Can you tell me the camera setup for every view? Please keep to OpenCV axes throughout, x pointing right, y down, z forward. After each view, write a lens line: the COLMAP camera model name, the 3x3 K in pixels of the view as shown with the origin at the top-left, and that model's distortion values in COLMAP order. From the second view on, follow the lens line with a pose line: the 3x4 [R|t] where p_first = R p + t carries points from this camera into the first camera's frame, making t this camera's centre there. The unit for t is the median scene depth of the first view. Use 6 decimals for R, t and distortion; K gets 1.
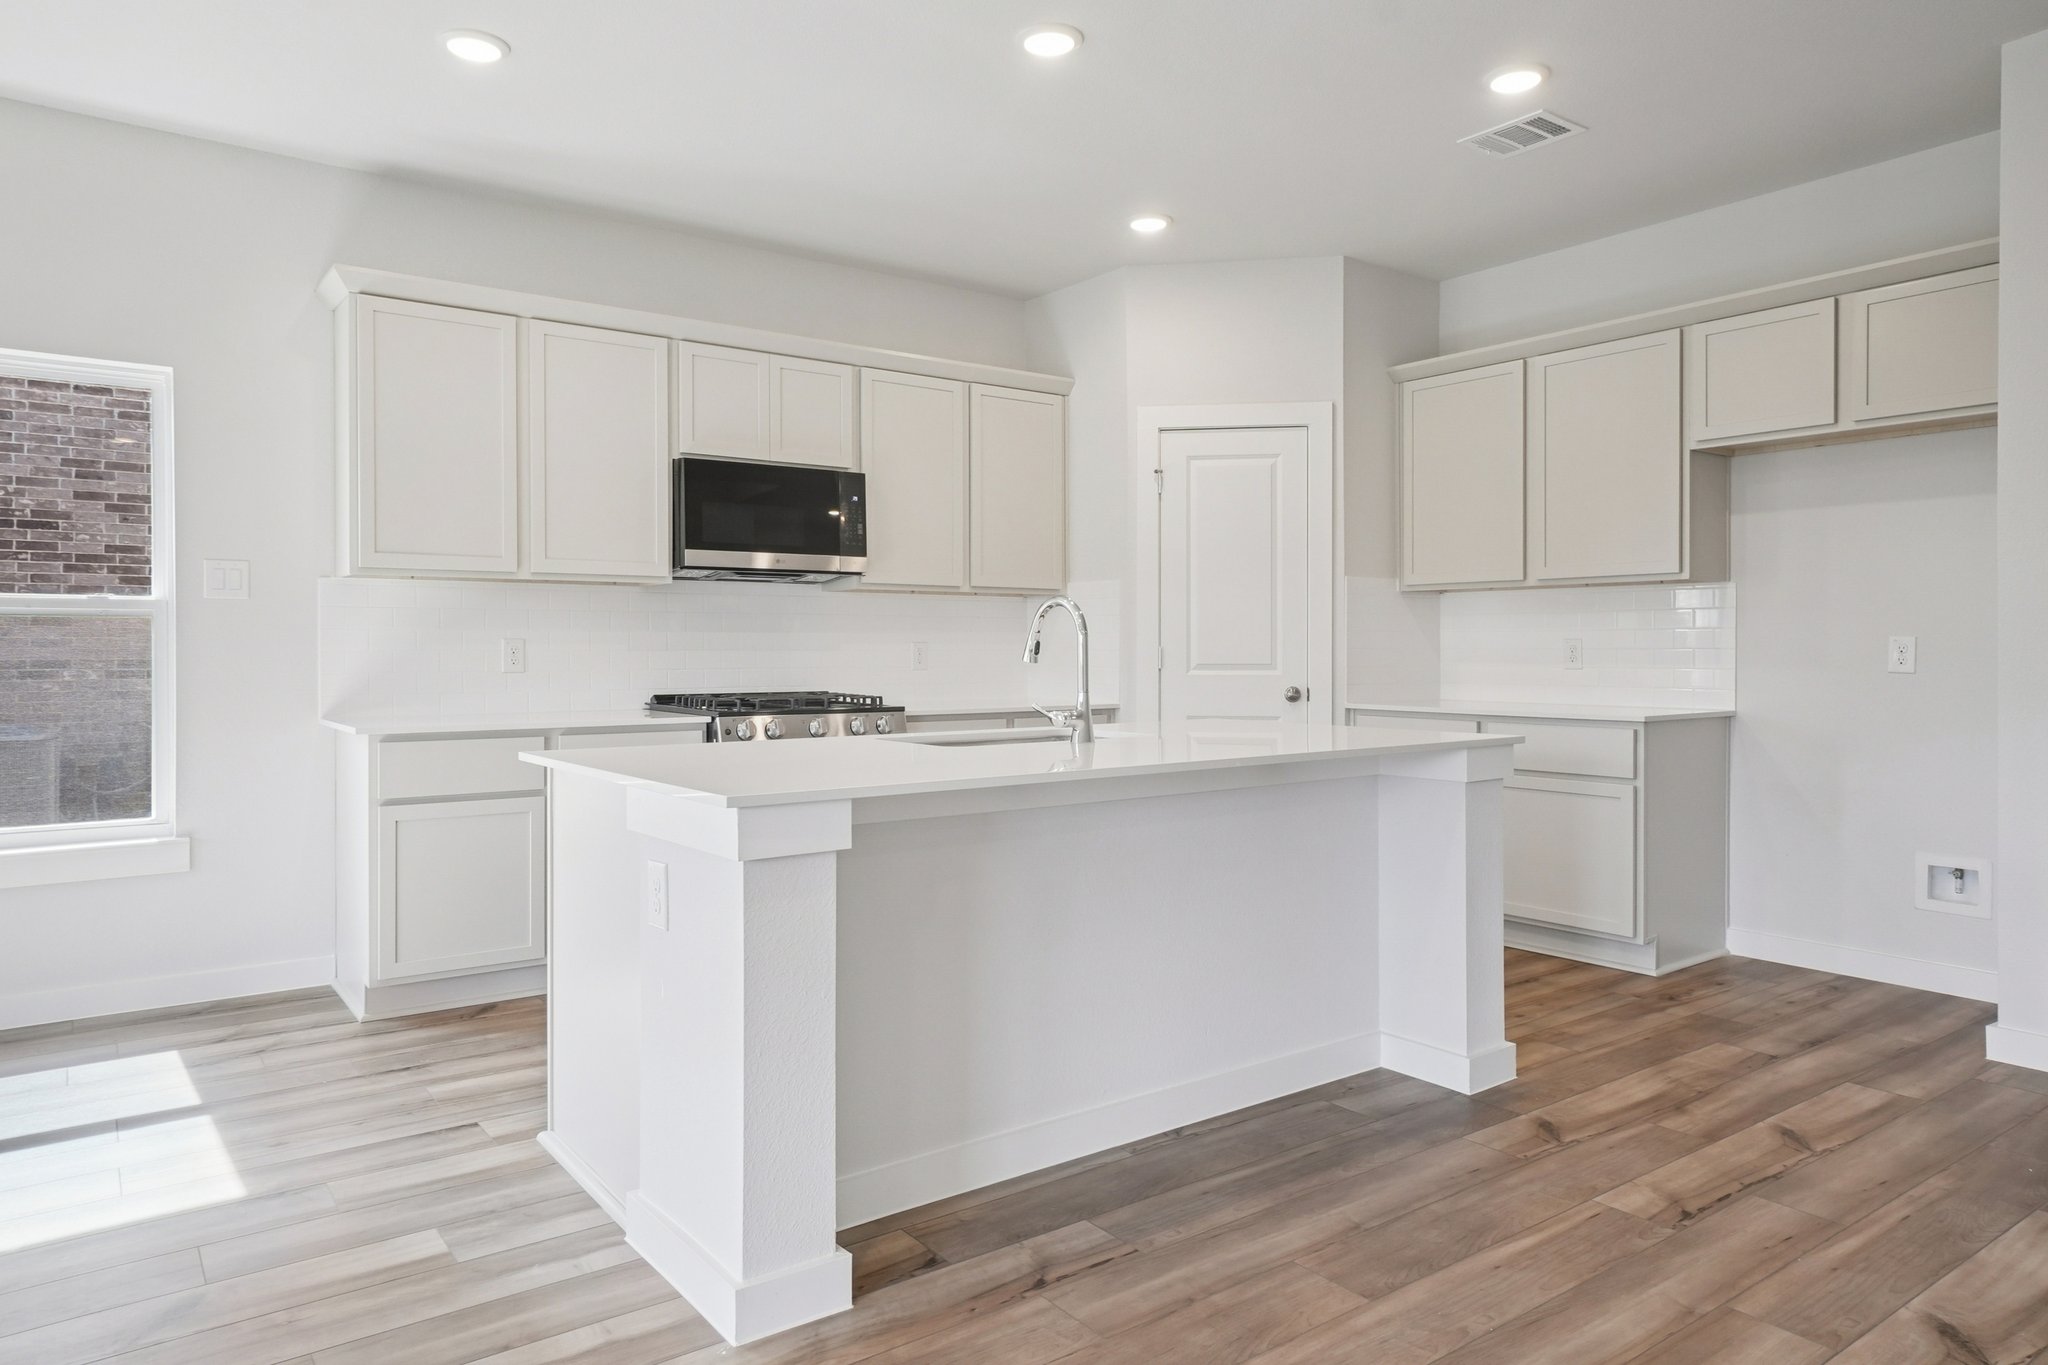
lens RADIAL K [[1278.7, 0, 1024.0], [0, 1278.7, 682.5], [0, 0, 1]] dist [-0.036597, -0.000236]
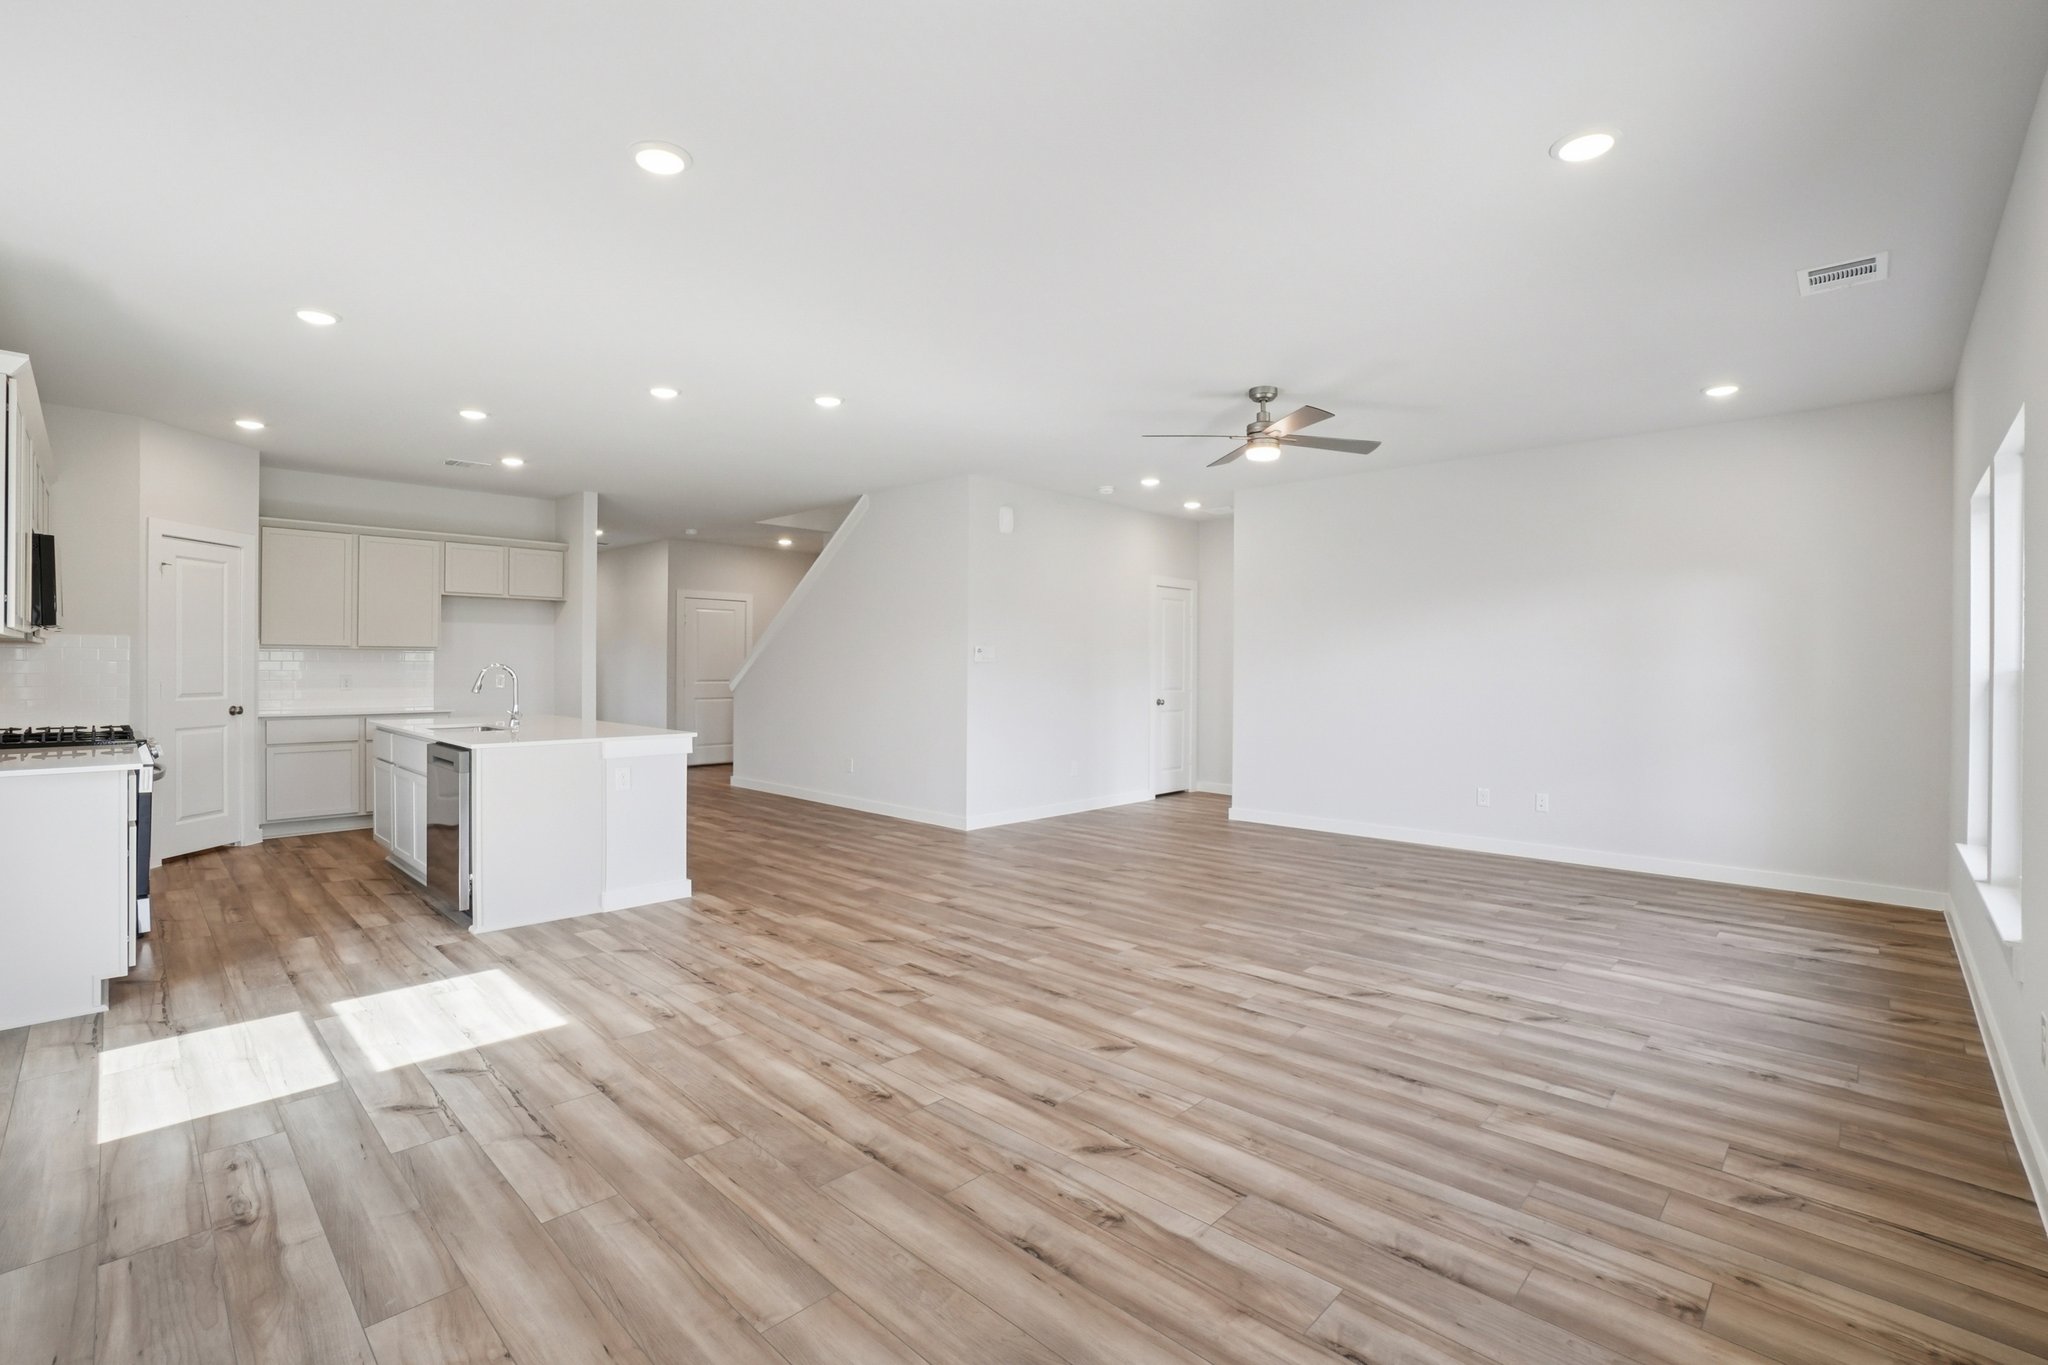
lens RADIAL K [[919.7, 0, 1036.8], [0, 919.7, 672.2], [0, 0, 1]] dist [-0.071175, 0.021817]
pose [[-0.183327, -0.008029, 0.983019, -1.666030], [0.017529, 0.999781, 0.011435, -0.053270], [-0.982896, 0.019328, -0.183146, 0.304779]]
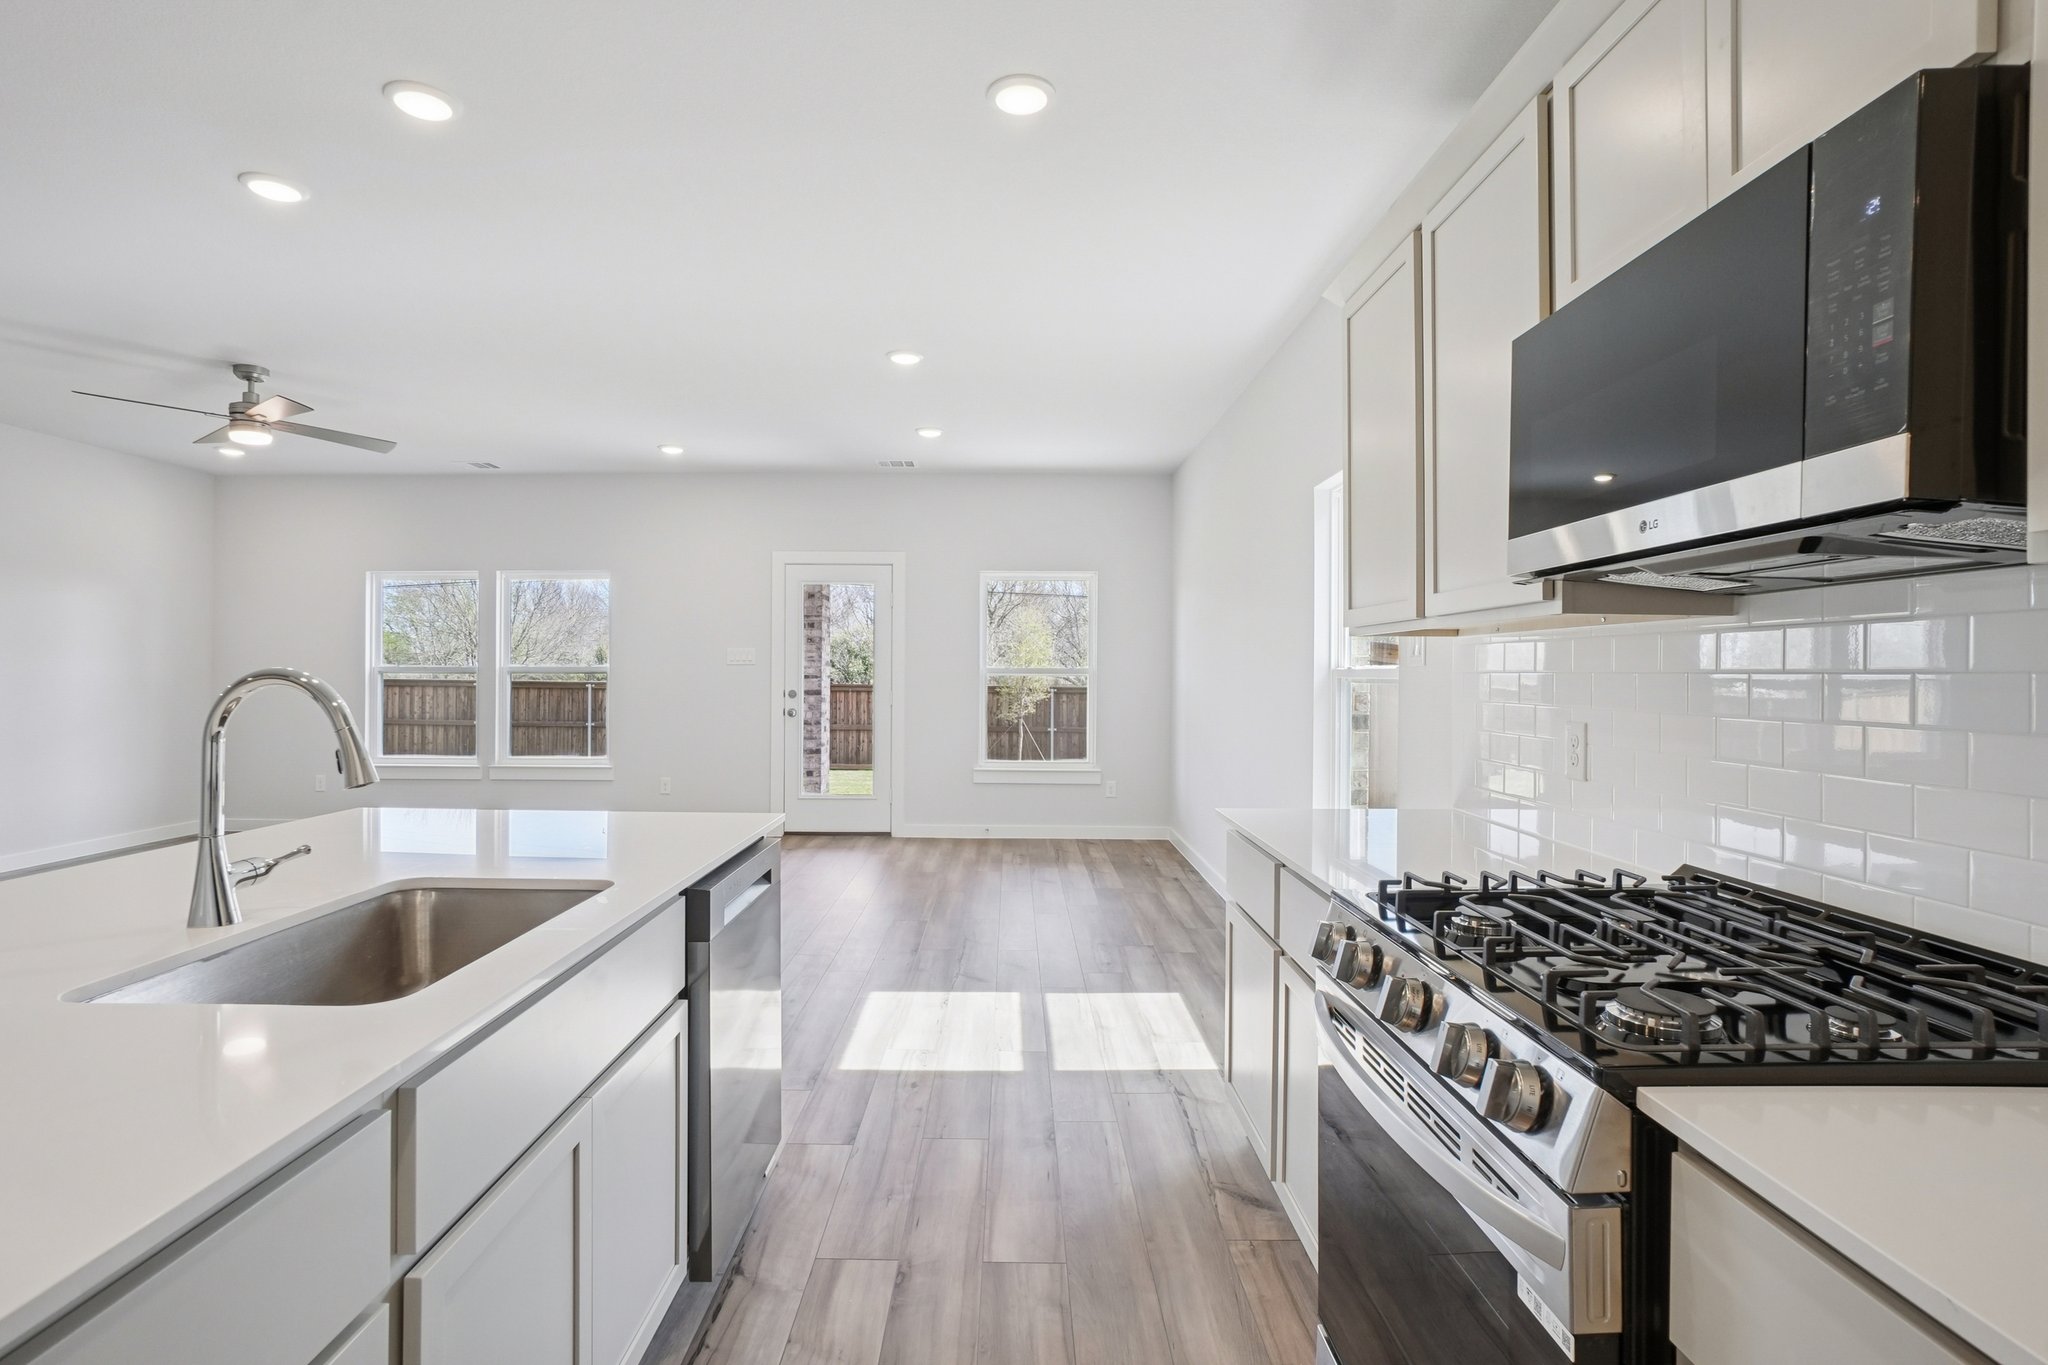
lens RADIAL K [[956.7, 0, 988.5], [0, 956.7, 667.8], [0, 0, 1]] dist [-0.000602, -0.000063]
pose [[-0.613263, -0.007113, -0.789847, 0.148329], [-0.023204, 0.999690, 0.009013, -0.076565], [0.789538, 0.023855, -0.613238, 1.406003]]
